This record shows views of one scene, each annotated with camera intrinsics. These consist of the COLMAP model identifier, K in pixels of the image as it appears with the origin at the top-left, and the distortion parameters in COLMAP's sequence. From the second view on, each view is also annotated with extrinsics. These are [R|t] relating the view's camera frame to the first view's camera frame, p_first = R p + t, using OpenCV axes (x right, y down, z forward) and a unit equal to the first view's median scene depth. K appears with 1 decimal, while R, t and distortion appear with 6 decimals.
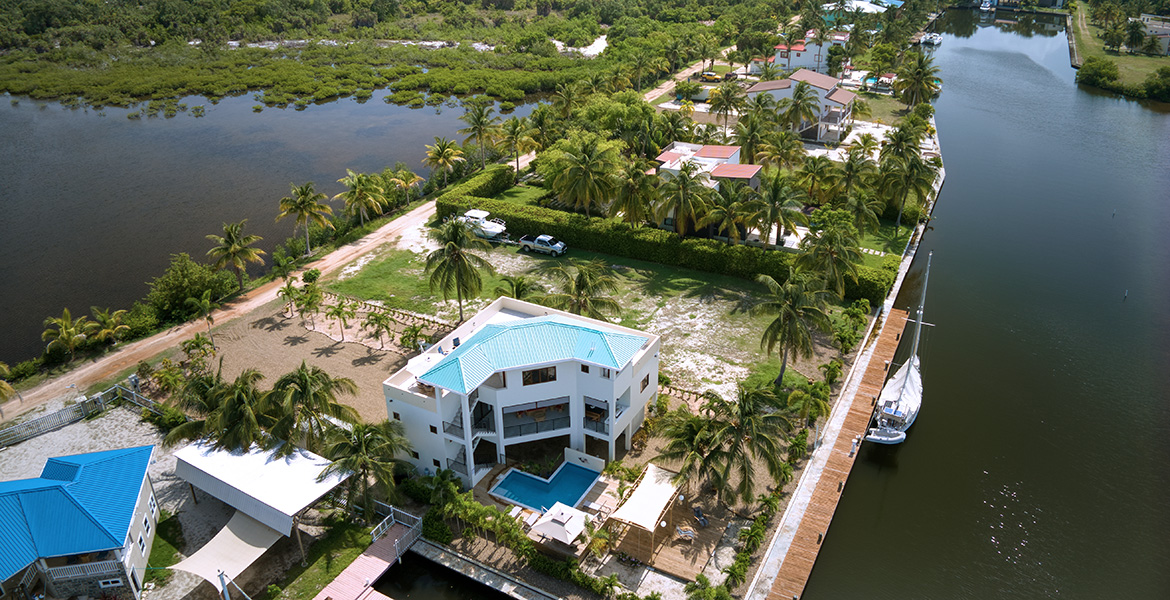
lens RADIAL K [[772.9, 0, 585.0], [0, 772.9, 300.0], [0, 0, 1]] dist [-0.090395, -0.000184]
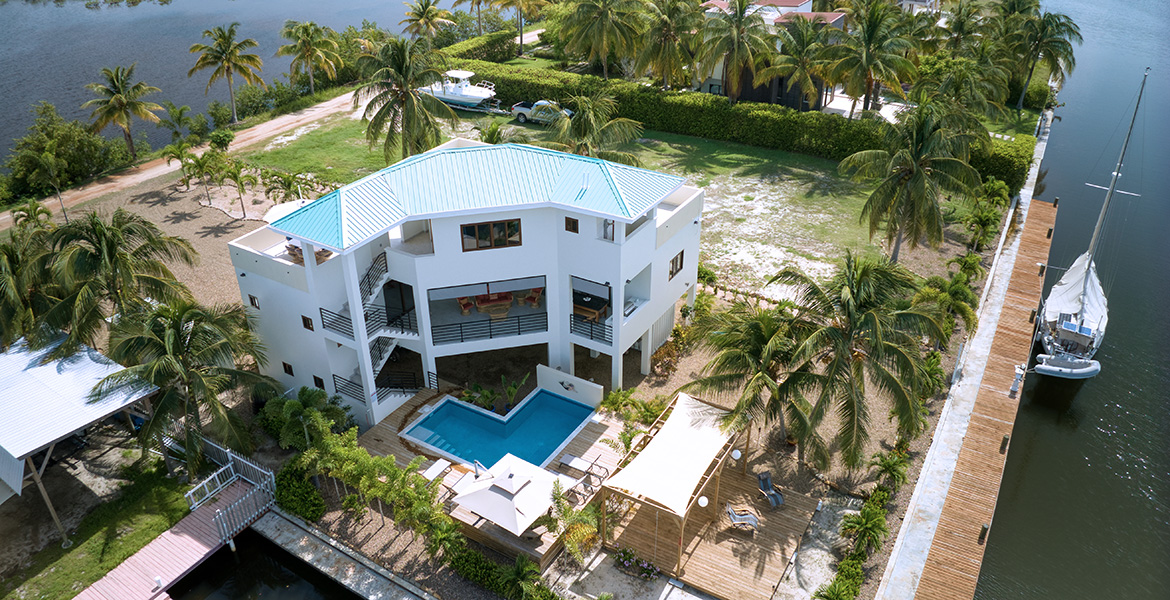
lens RADIAL K [[824.6, 0, 585.0], [0, 824.6, 300.0], [0, 0, 1]] dist [-0.104746, -0.001684]
pose [[0.999017, 0.027741, -0.034568, 0.030618], [-0.025550, 0.997731, 0.062291, 0.101750], [0.036218, -0.061346, 0.997459, 0.373924]]
